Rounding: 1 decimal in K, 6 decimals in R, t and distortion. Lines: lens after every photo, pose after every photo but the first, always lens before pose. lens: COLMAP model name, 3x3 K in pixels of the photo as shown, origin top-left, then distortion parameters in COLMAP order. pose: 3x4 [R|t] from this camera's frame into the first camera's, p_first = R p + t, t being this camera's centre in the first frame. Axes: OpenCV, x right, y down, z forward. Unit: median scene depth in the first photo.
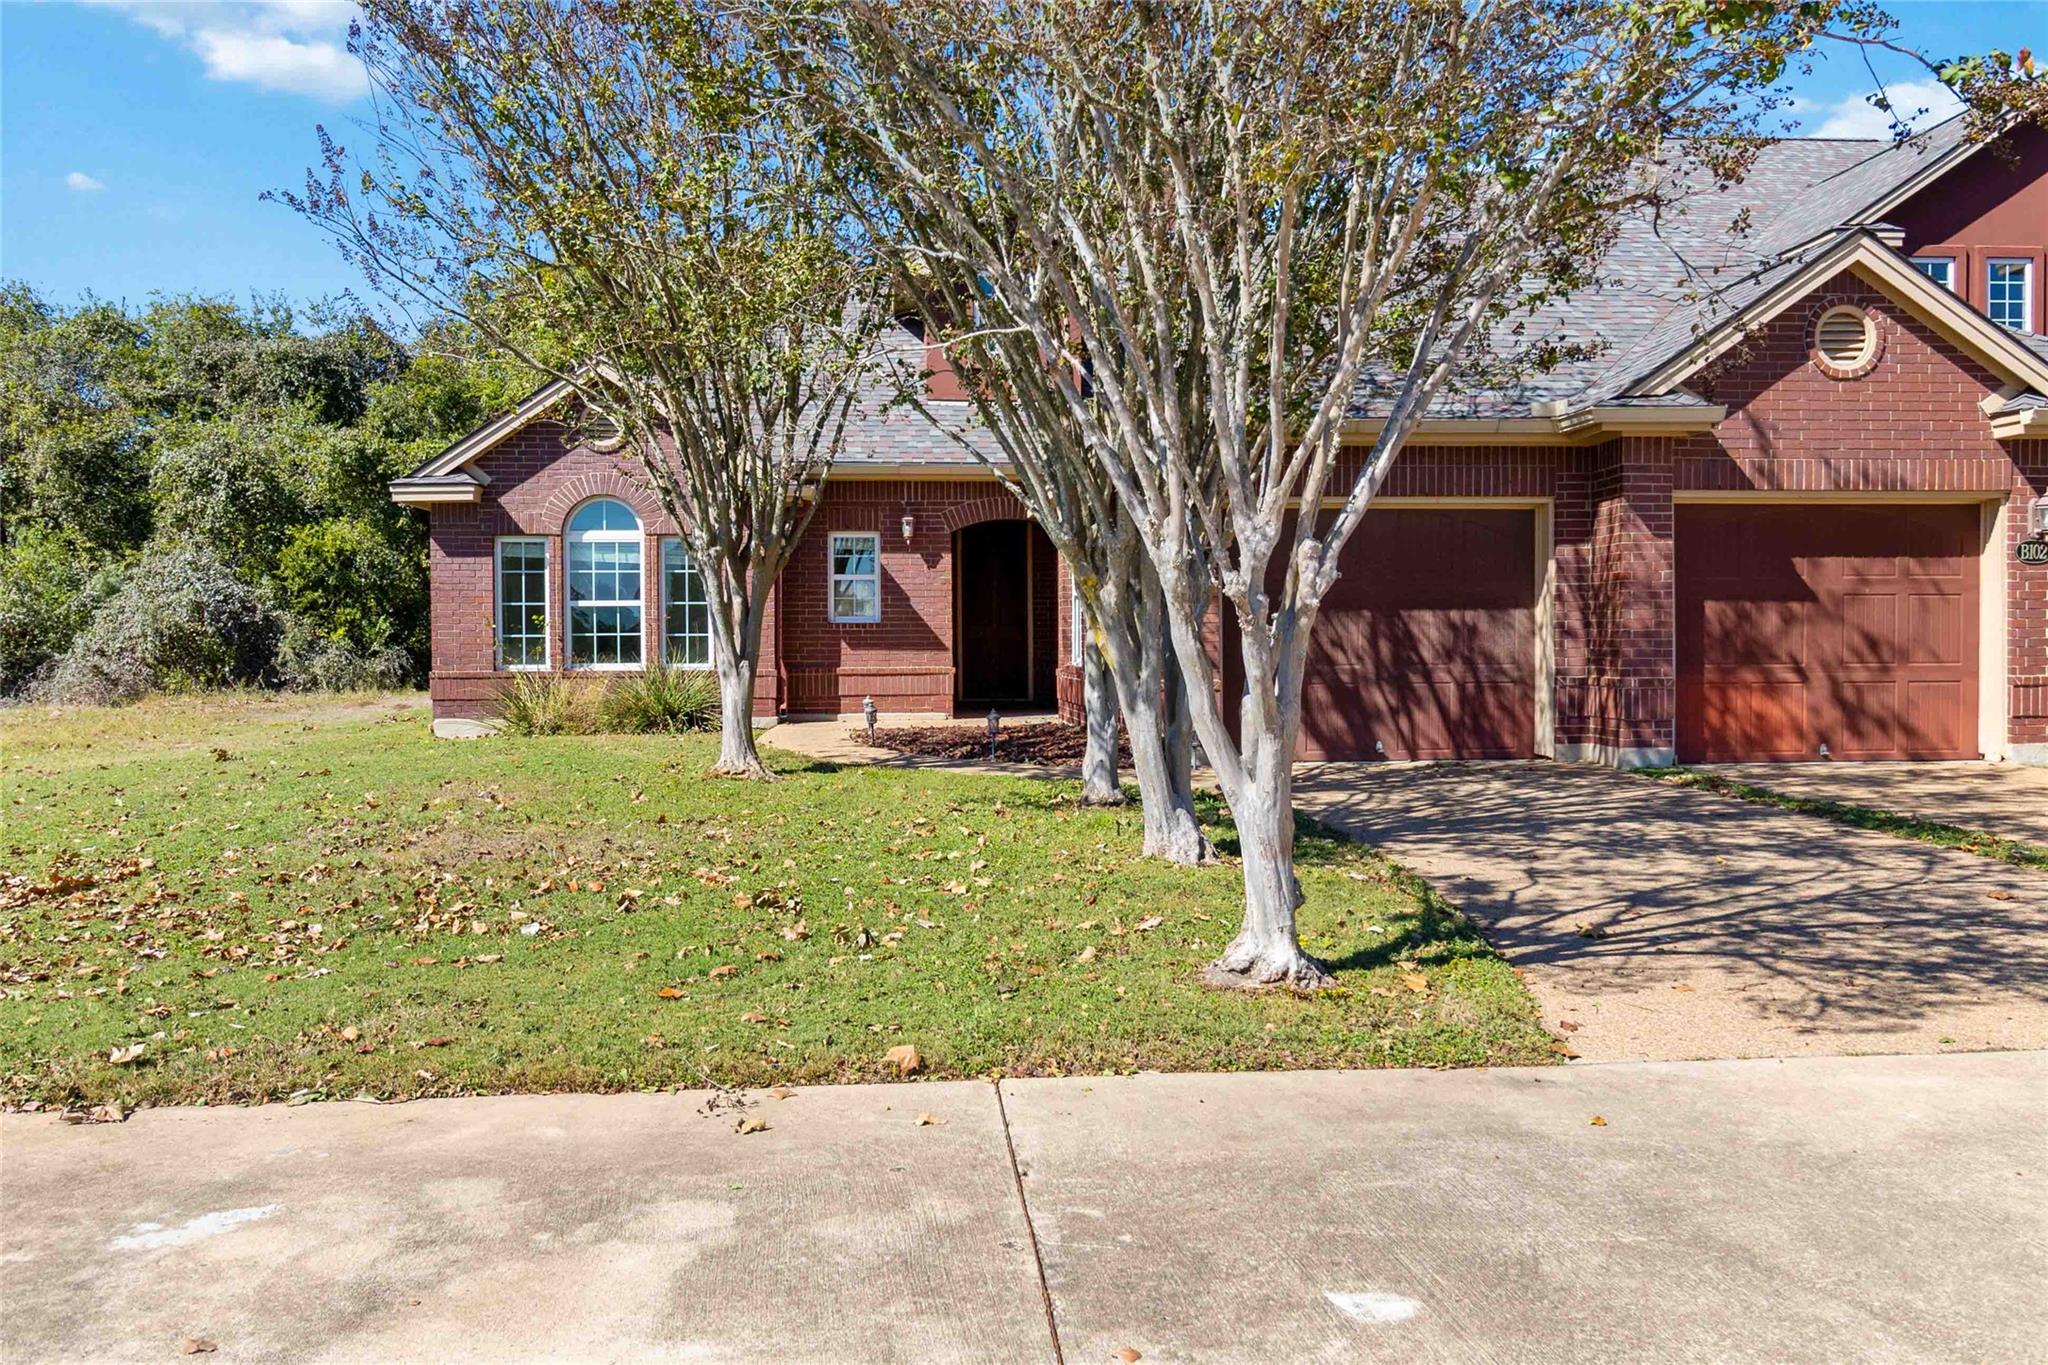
lens RADIAL K [[1572.0, 0, 1023.9], [0, 1572.0, 649.8], [0, 0, 1]] dist [-0.013188, -0.000370]
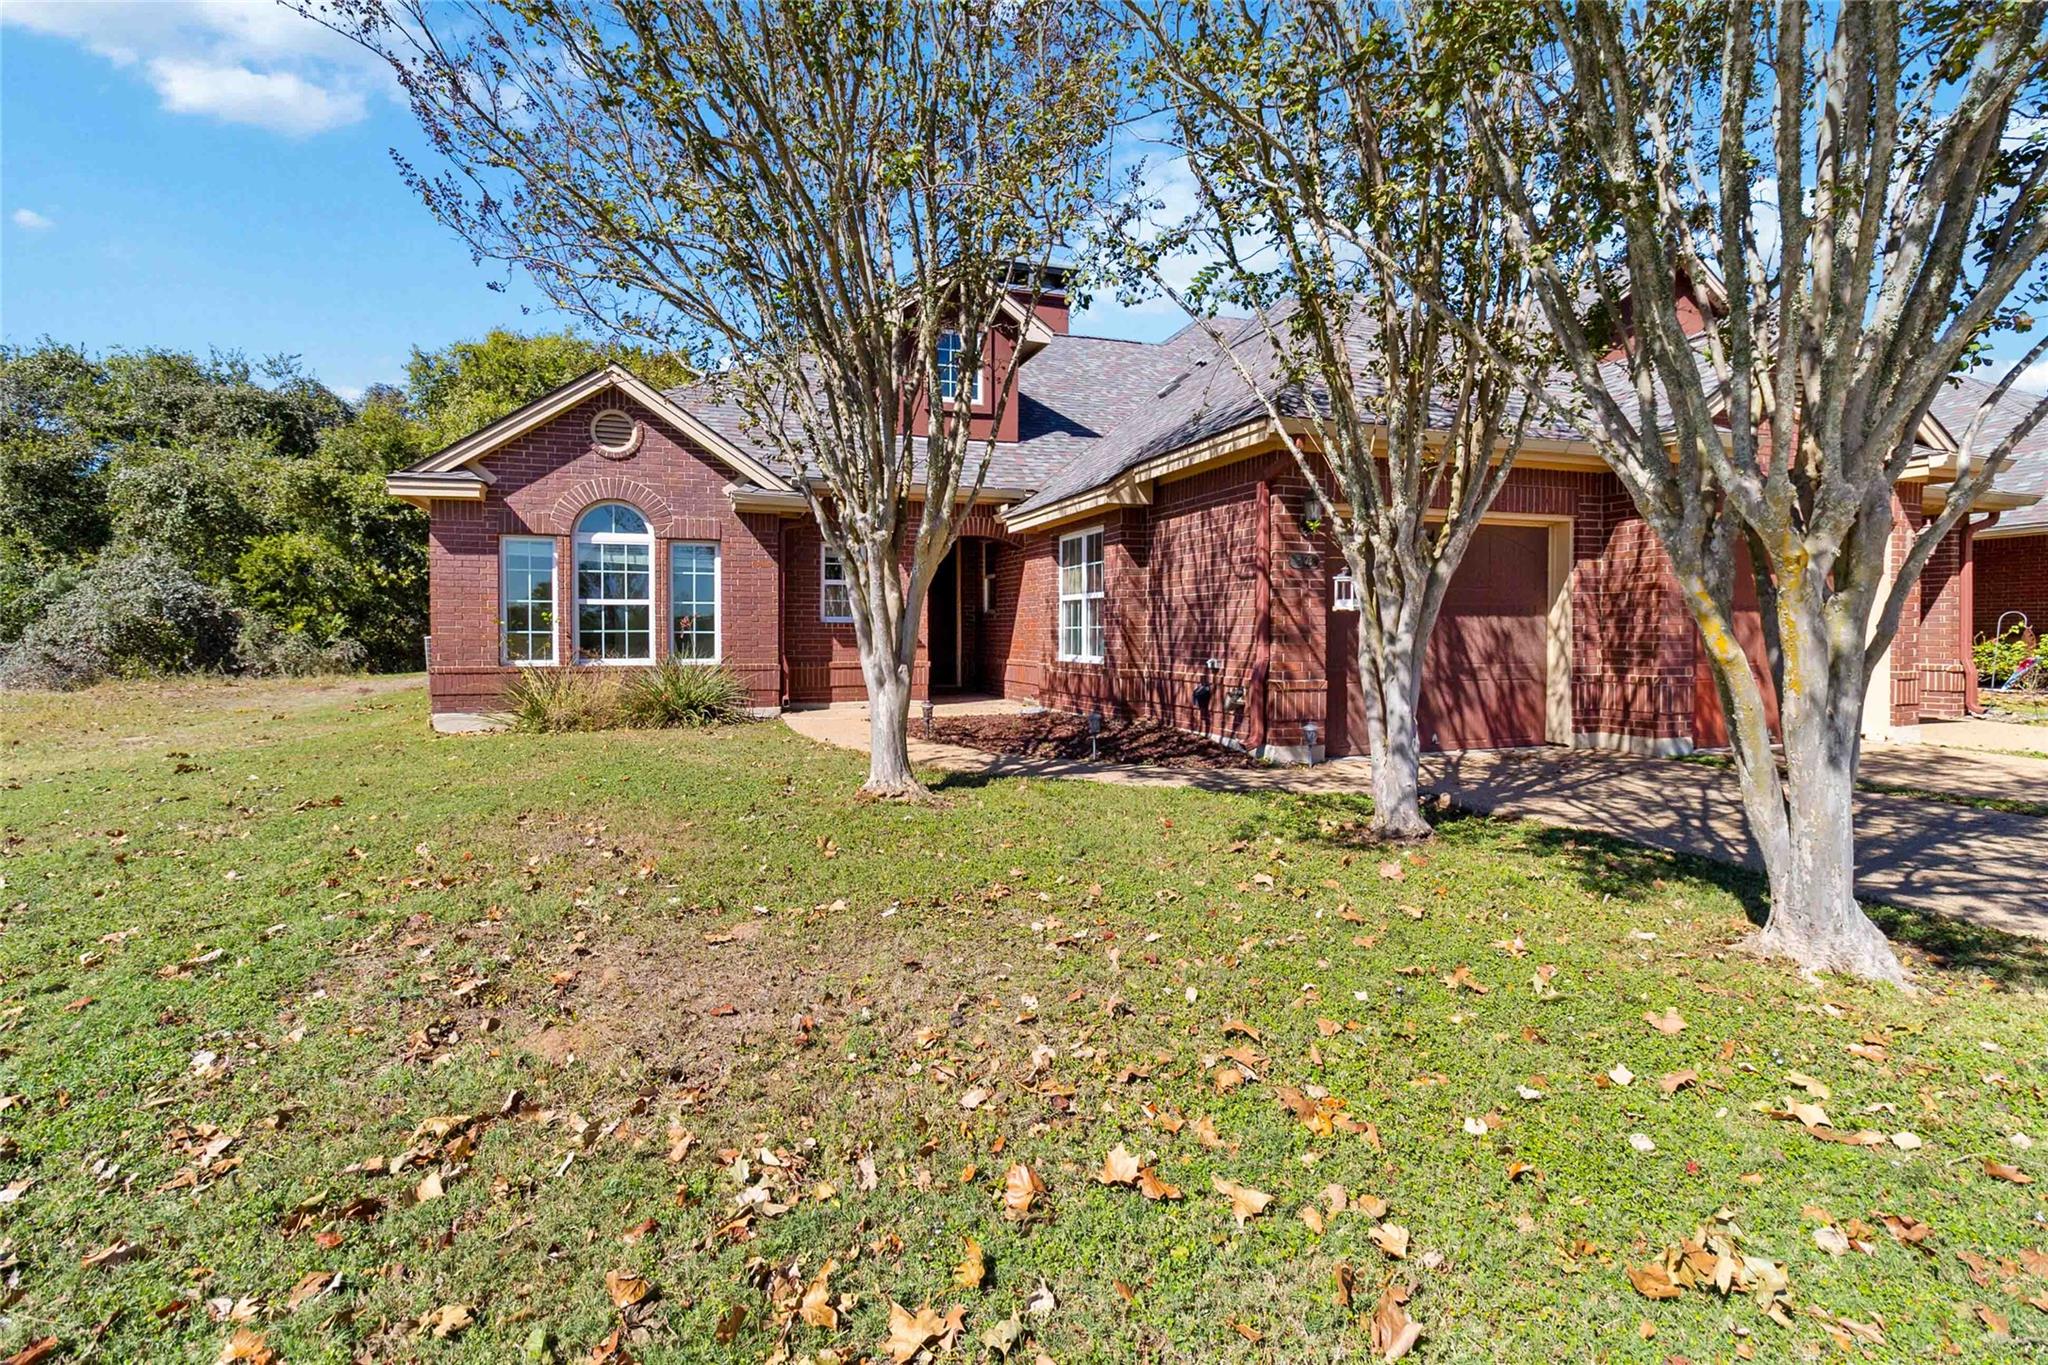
lens RADIAL K [[959.8, 0, 1022.2], [0, 959.8, 640.8], [0, 0, 1]] dist [0.001683, -0.000454]
pose [[0.969663, 0.004171, 0.244409, -0.076375], [-0.004220, 0.999991, -0.000324, -0.002042], [-0.244408, -0.000717, 0.969672, 0.147630]]
